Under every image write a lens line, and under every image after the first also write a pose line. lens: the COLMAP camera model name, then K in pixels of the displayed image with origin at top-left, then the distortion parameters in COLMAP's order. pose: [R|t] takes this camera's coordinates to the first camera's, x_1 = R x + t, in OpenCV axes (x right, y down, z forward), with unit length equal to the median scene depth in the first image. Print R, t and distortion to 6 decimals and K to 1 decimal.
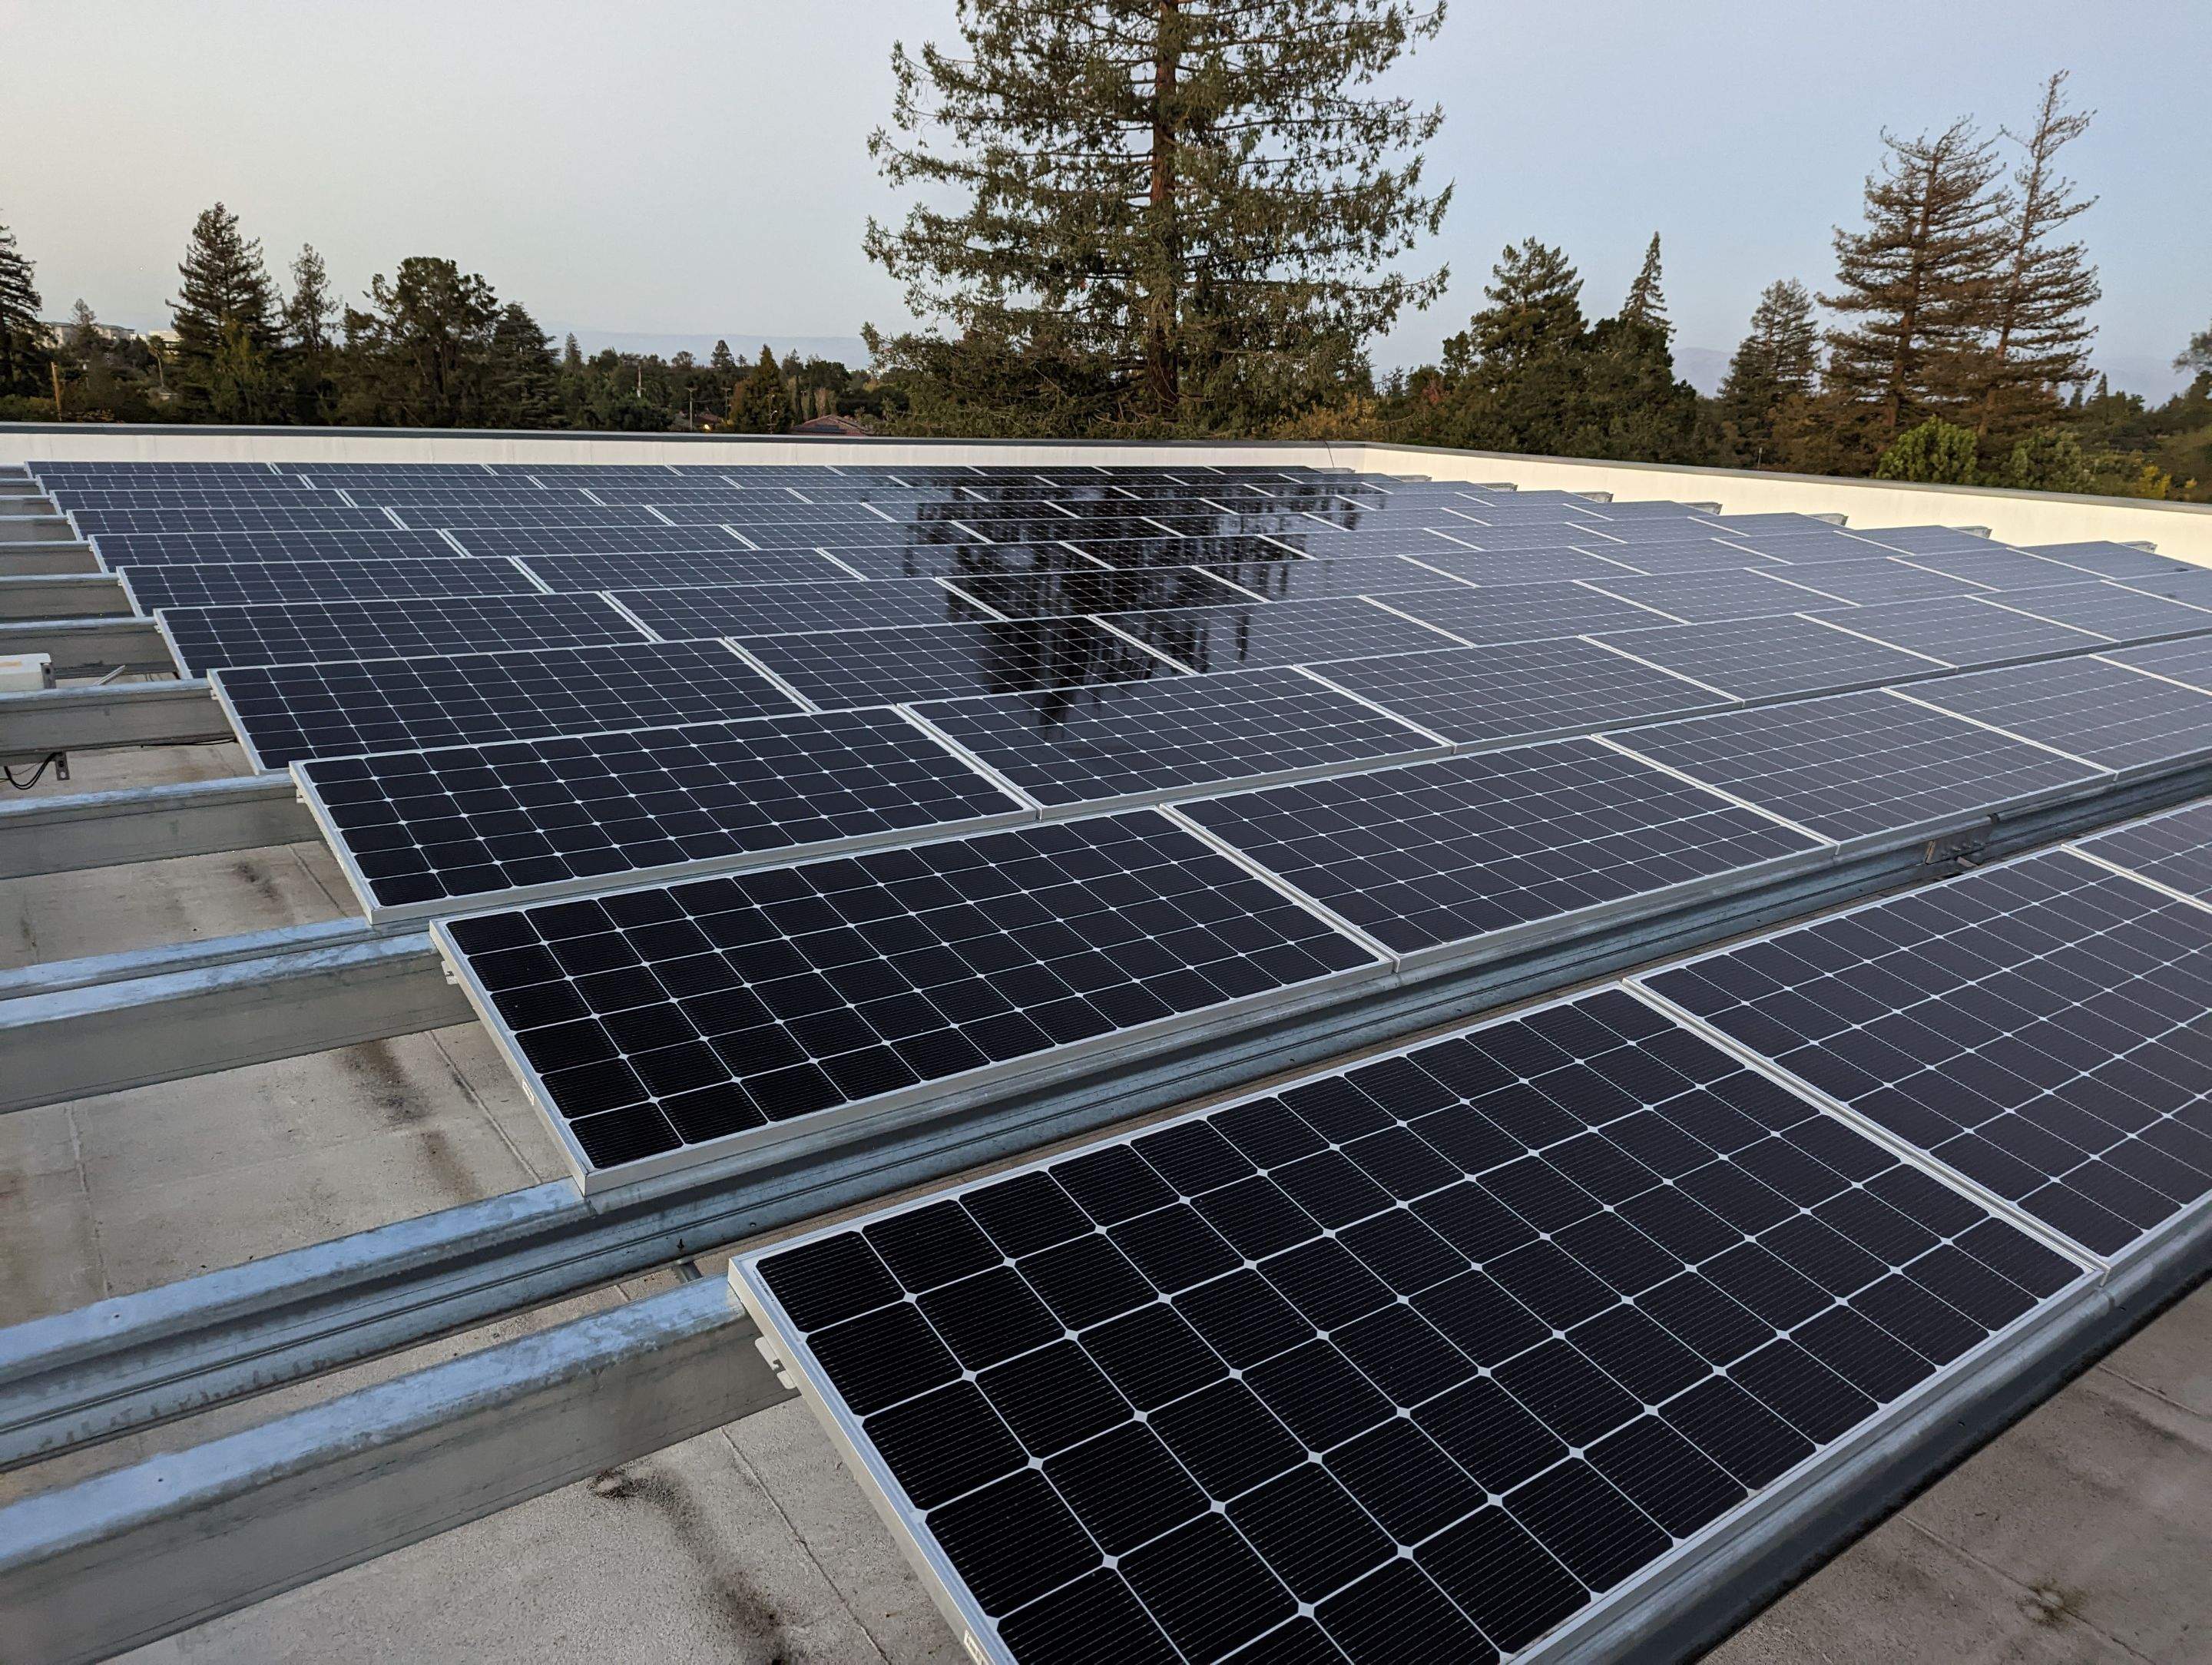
lens RADIAL K [[1568.4, 0, 1127.4], [0, 1568.4, 824.3], [0, 0, 1]] dist [0.046877, -0.035133]
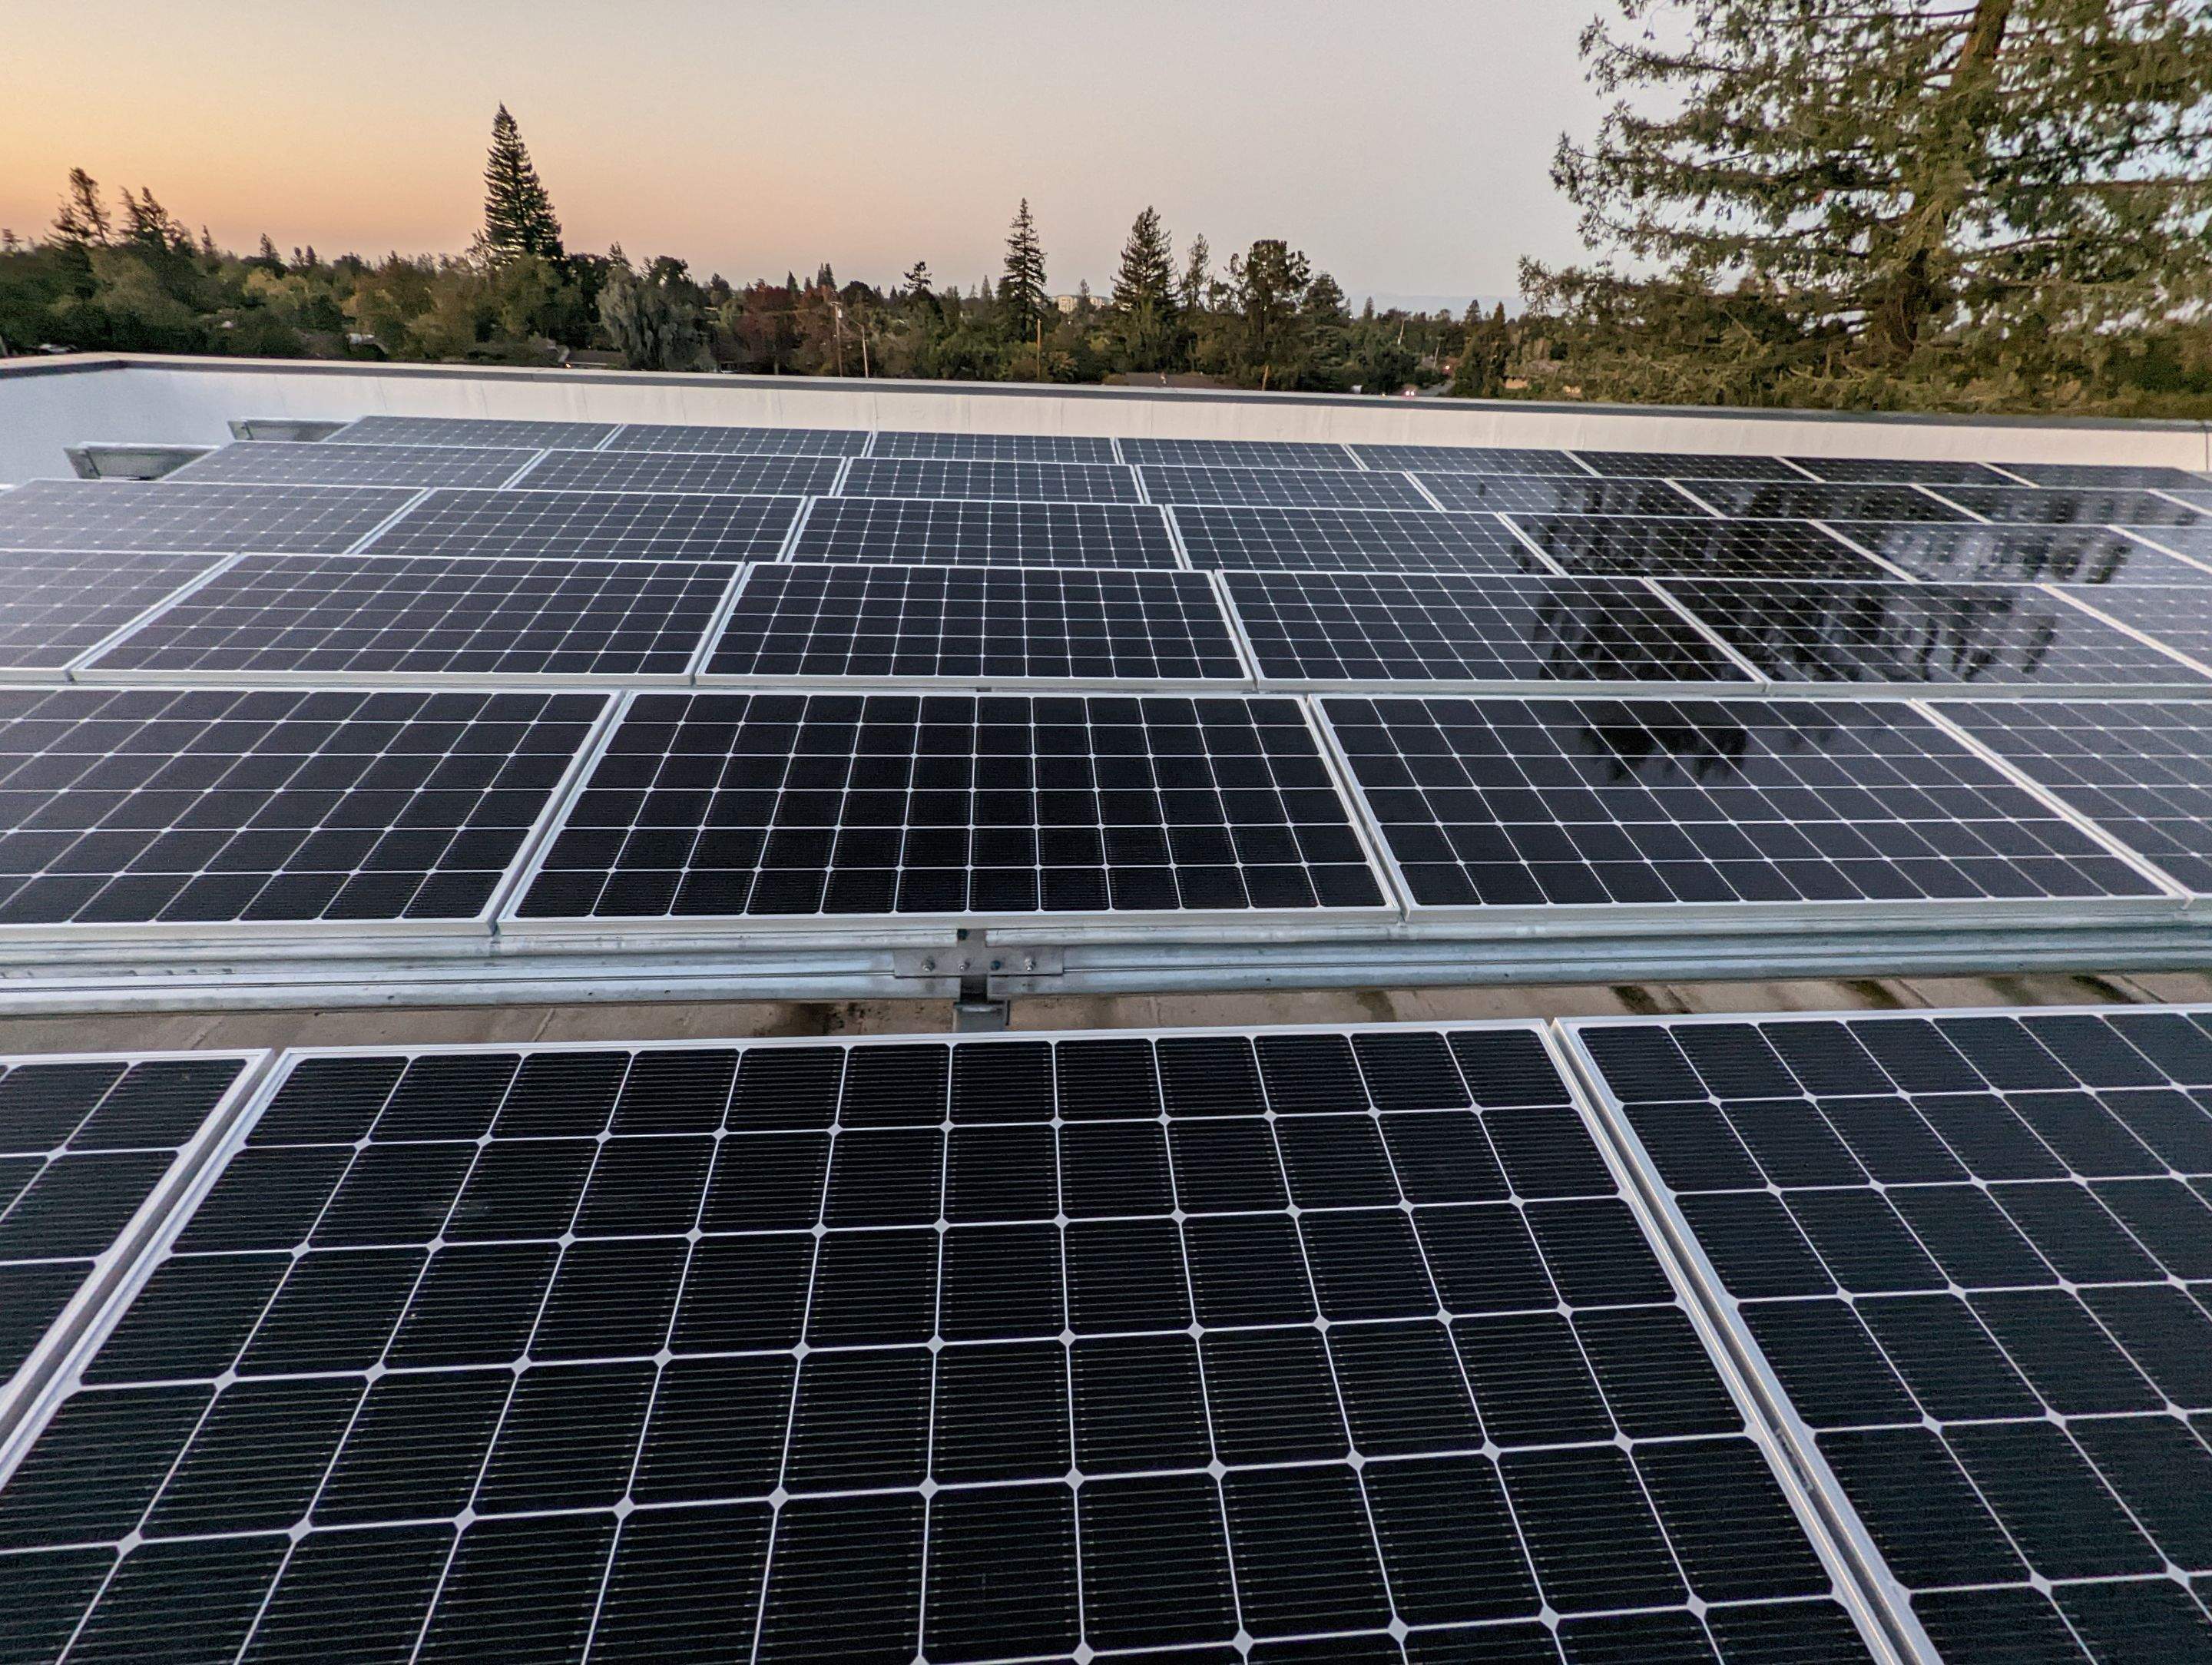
lens RADIAL K [[1050.8, 0, 1104.7], [0, 1050.8, 841.8], [0, 0, 1]] dist [-0.001222, 0.001299]
pose [[0.853147, 0.231347, -0.467566, -0.004831], [-0.144954, 0.966121, 0.213536, -0.033471], [0.501127, -0.114402, 0.857779, 0.123903]]
